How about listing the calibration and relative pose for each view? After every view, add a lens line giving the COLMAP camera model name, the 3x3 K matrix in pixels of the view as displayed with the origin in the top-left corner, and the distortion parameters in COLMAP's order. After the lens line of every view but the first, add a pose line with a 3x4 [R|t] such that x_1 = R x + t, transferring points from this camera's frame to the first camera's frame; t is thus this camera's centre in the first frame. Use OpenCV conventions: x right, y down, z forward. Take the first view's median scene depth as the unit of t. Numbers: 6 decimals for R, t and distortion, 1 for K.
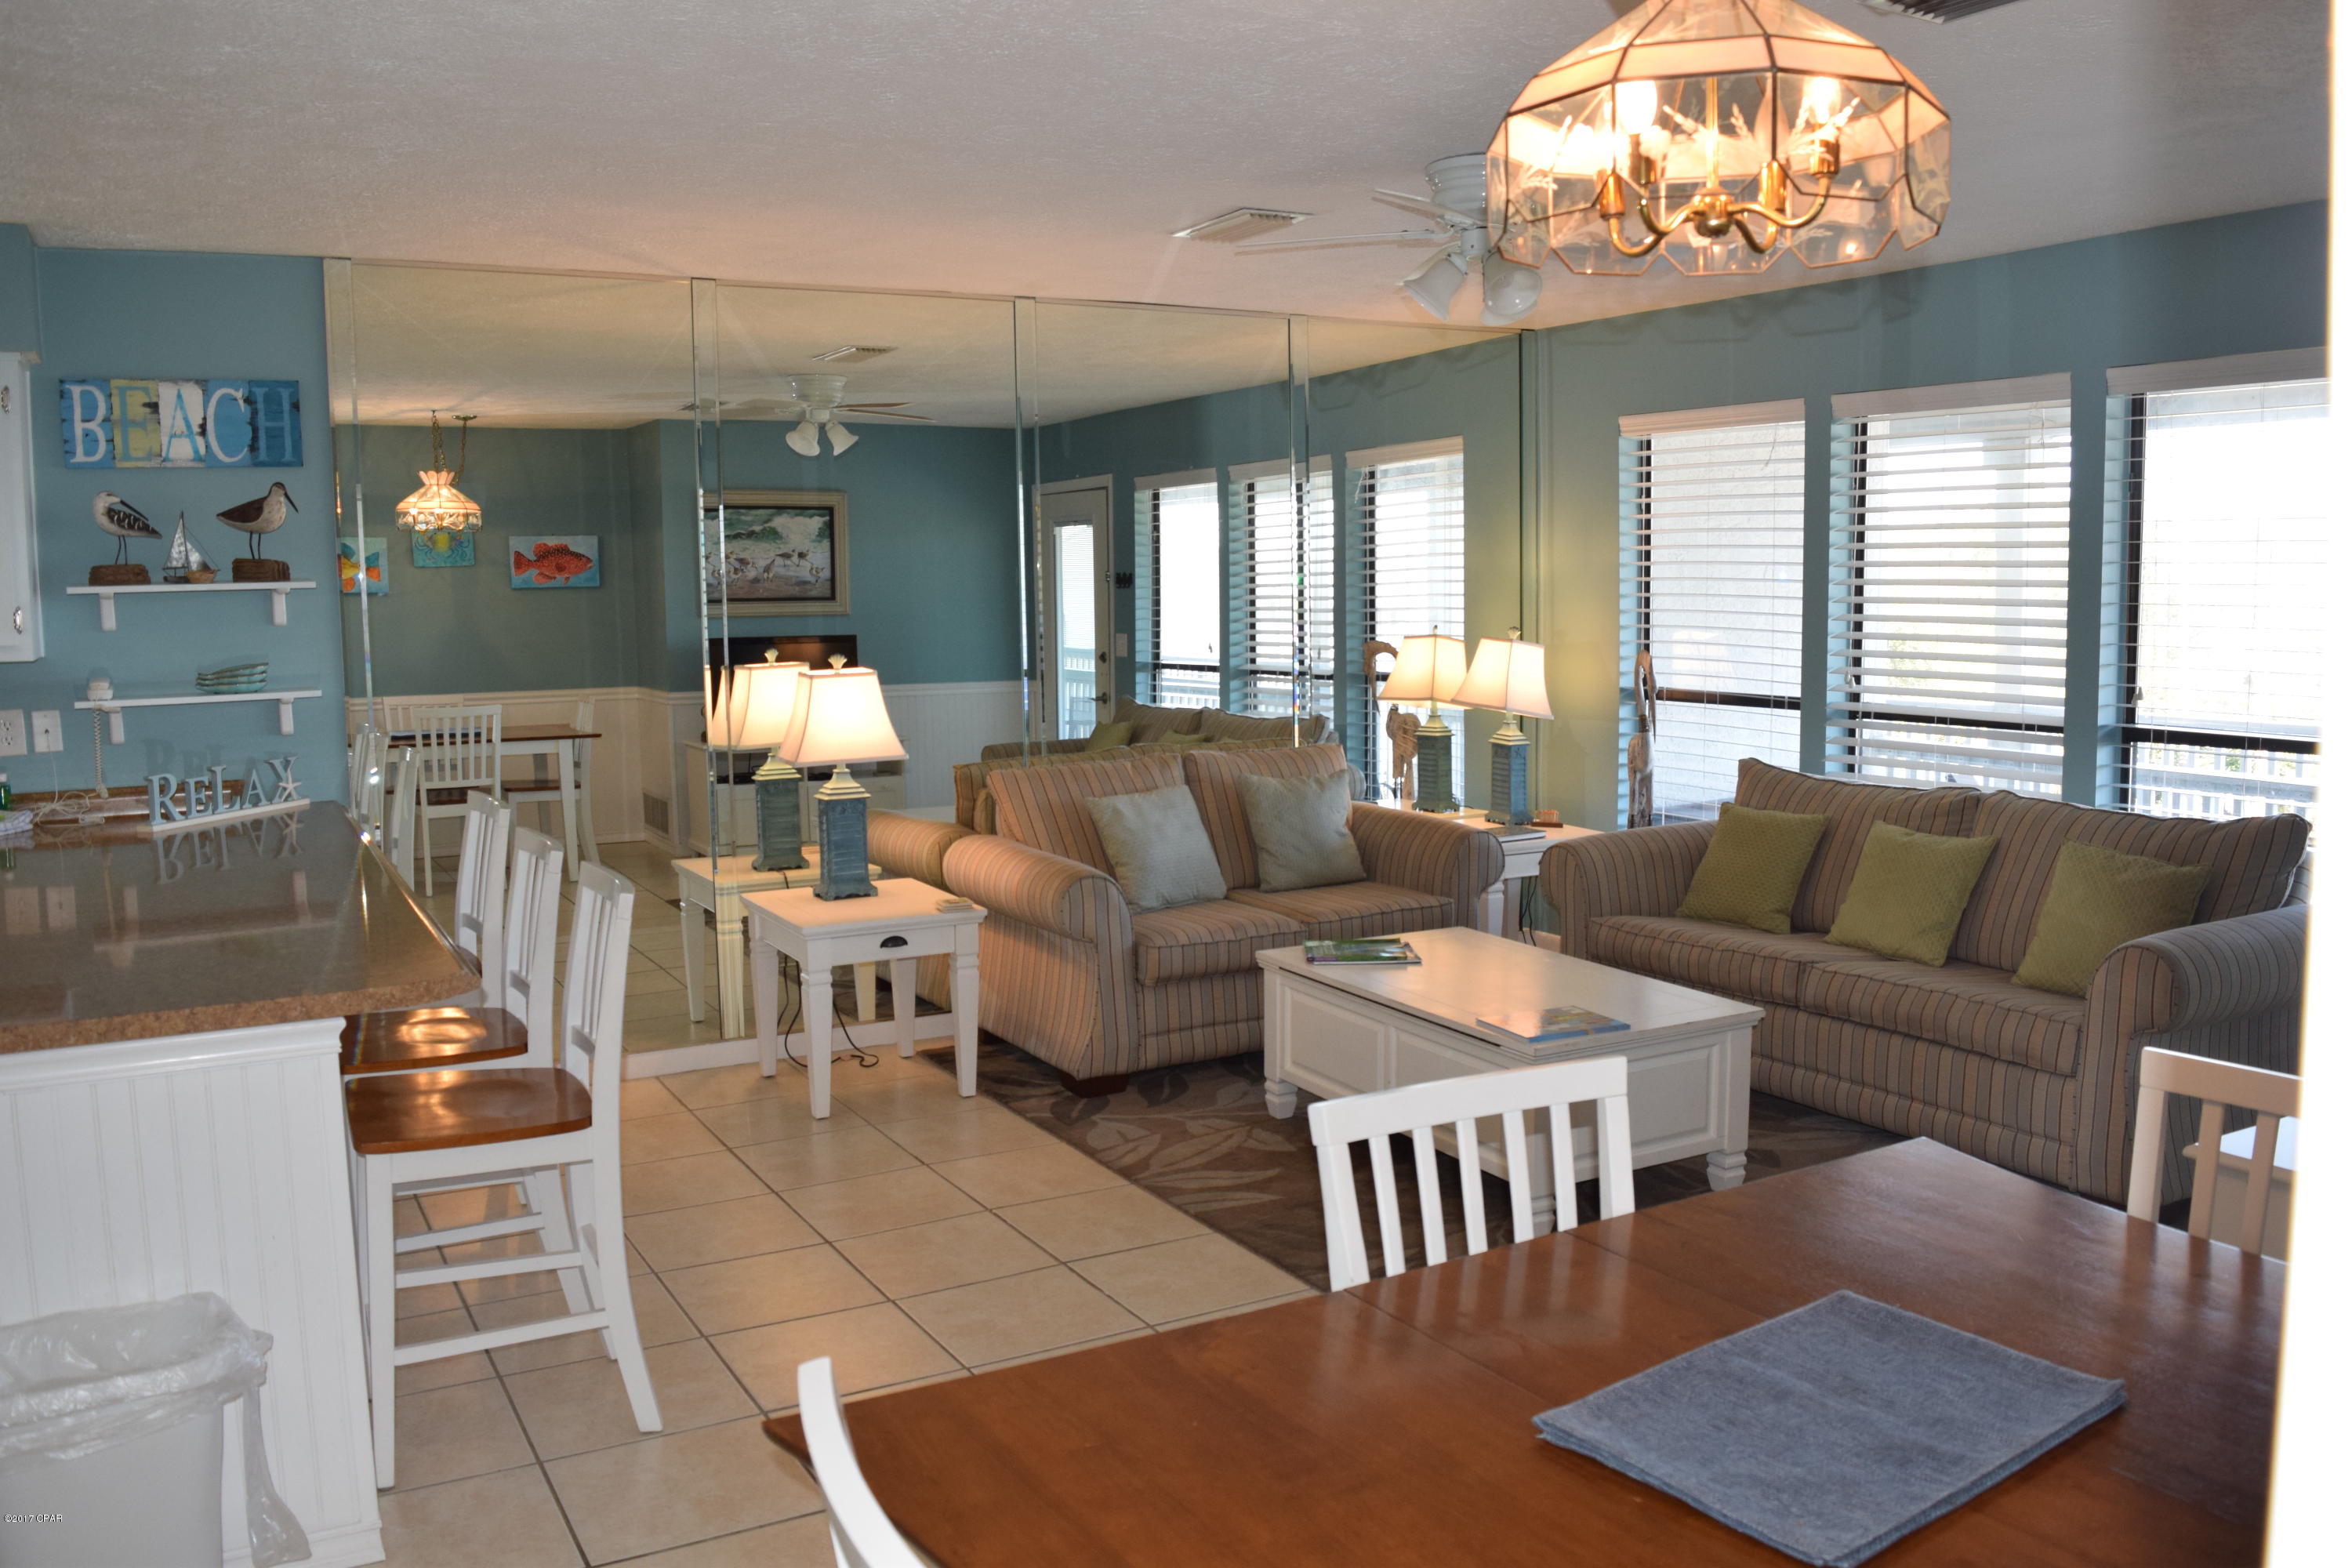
lens RADIAL K [[1850.5, 0, 1190.5], [0, 1850.5, 784.1], [0, 0, 1]] dist [-0.095241, 0.019920]
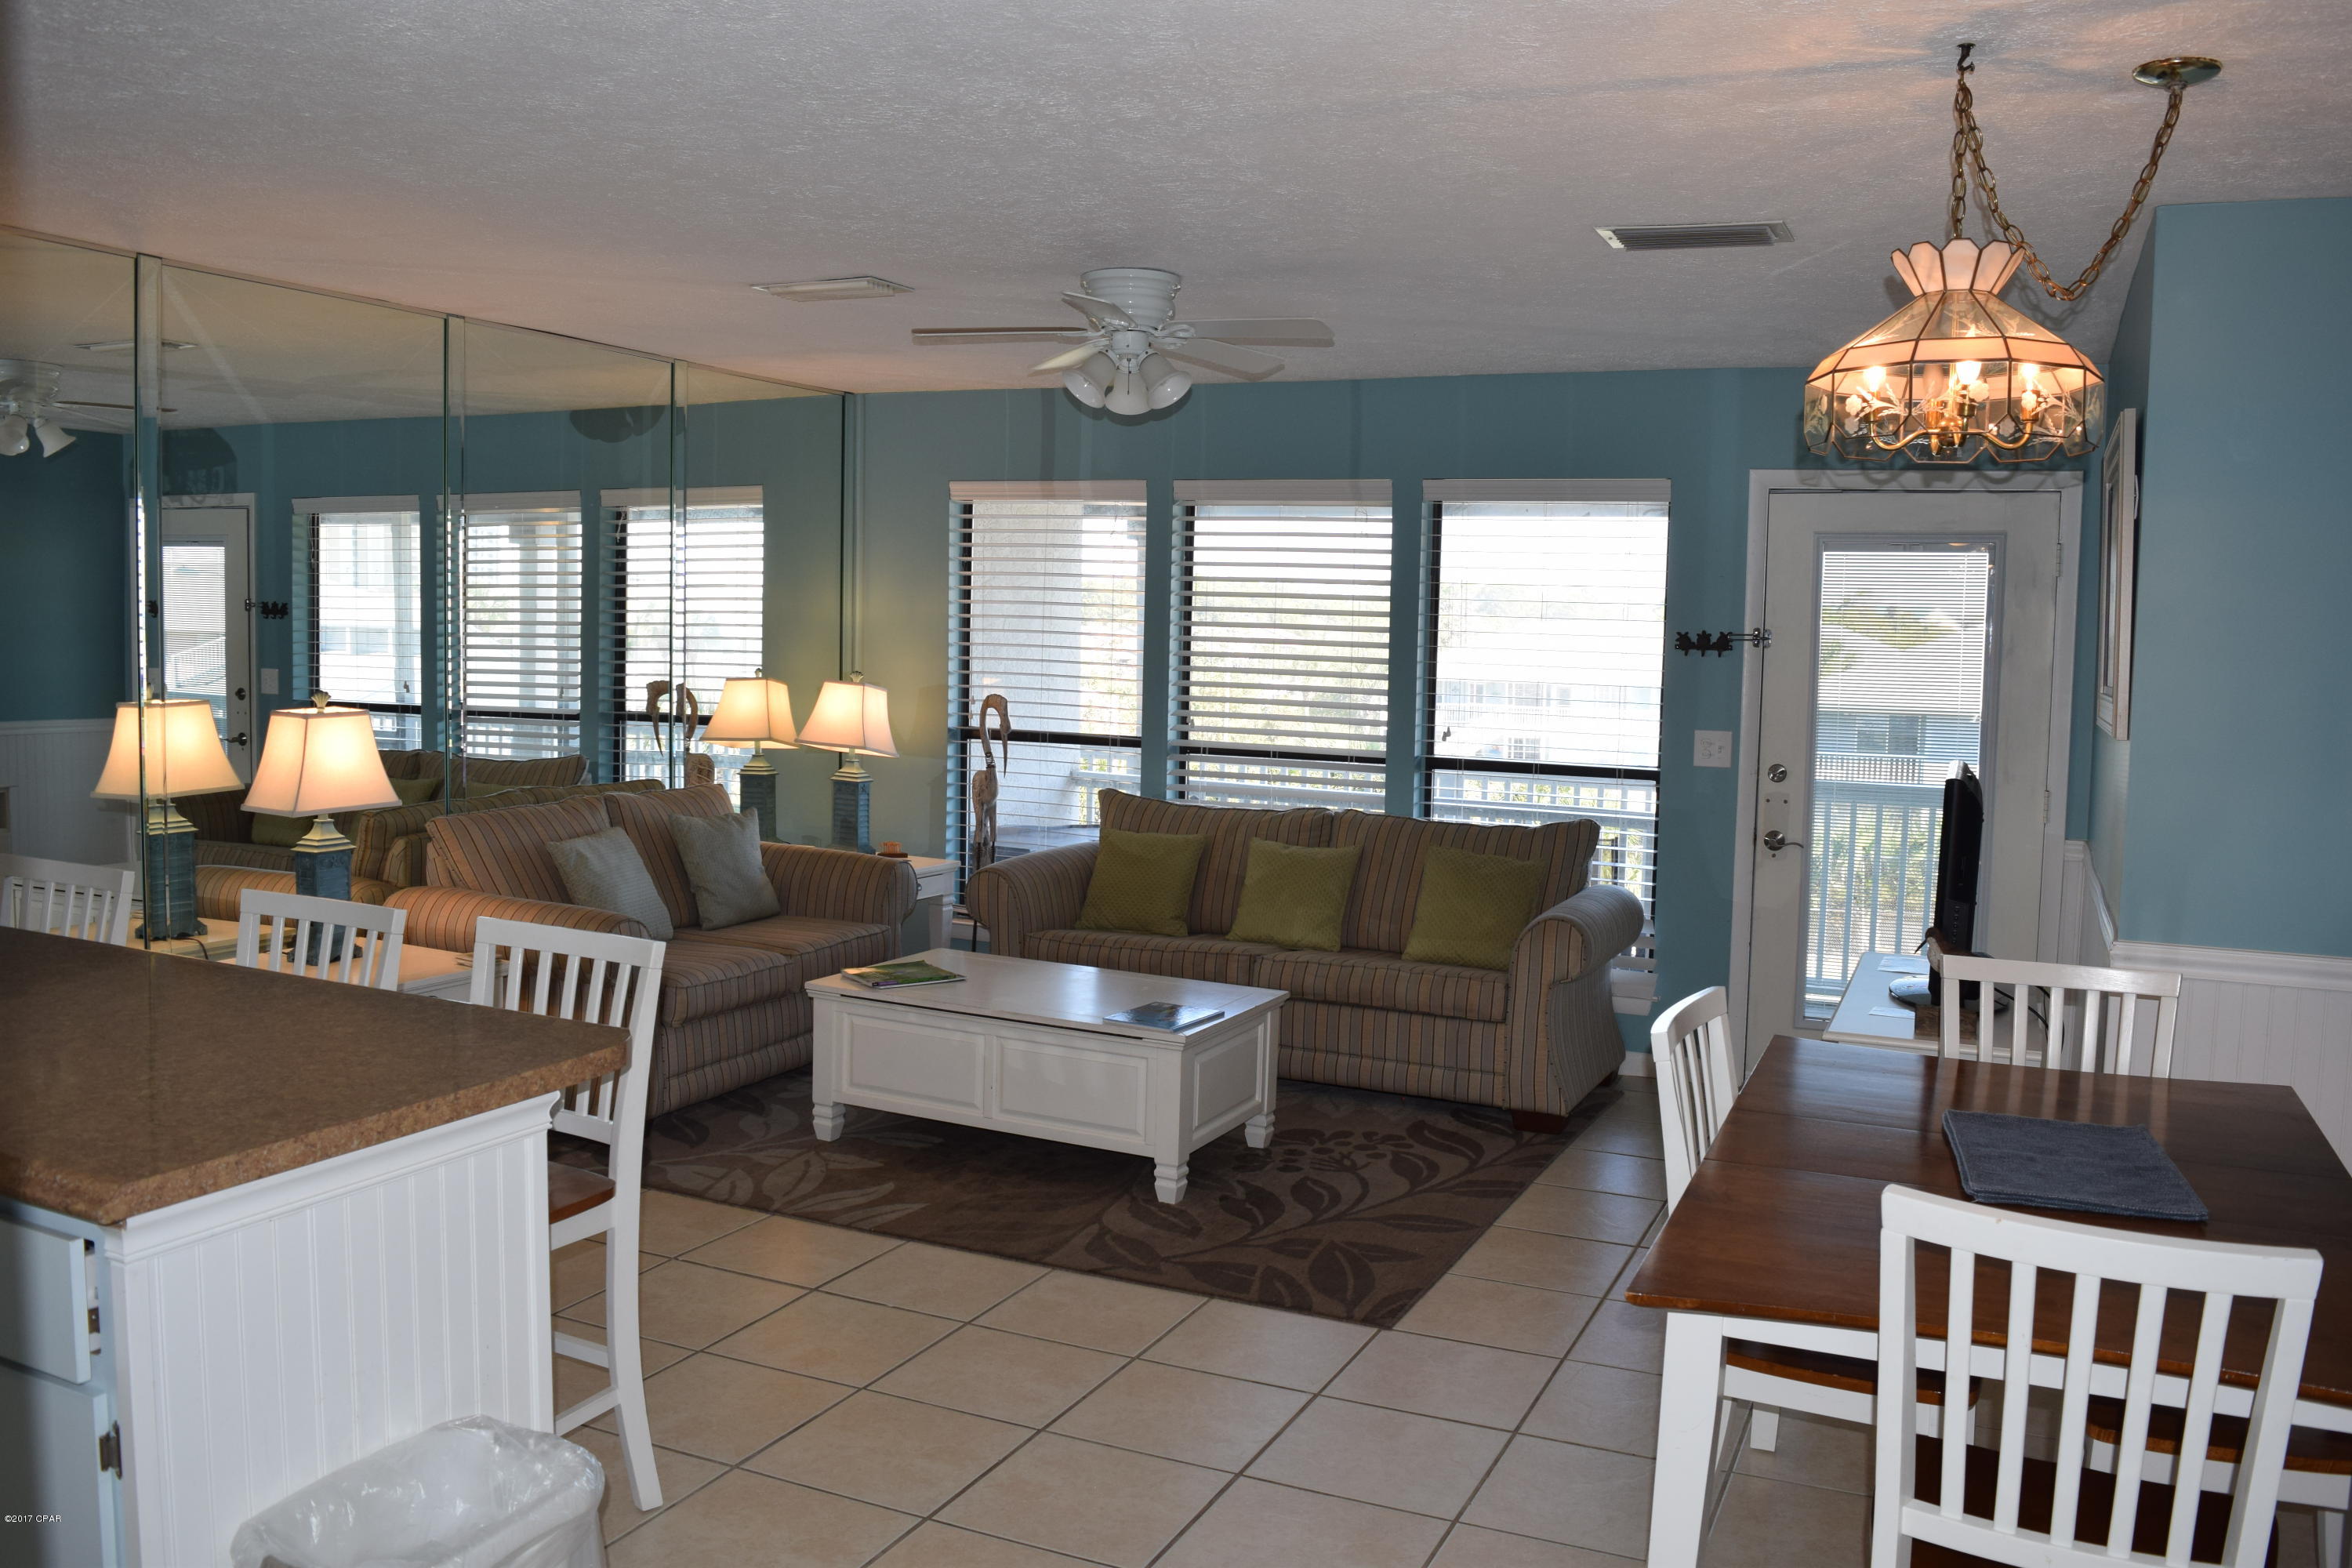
lens RADIAL K [[1850.5, 0, 1190.7], [0, 1850.5, 776.9], [0, 0, 1]] dist [-0.095241, 0.019920]
pose [[0.809004, -0.014625, 0.587622, -0.374048], [0.029362, 0.999448, -0.015550, -0.002250], [-0.587070, 0.029834, 0.808986, 0.032435]]
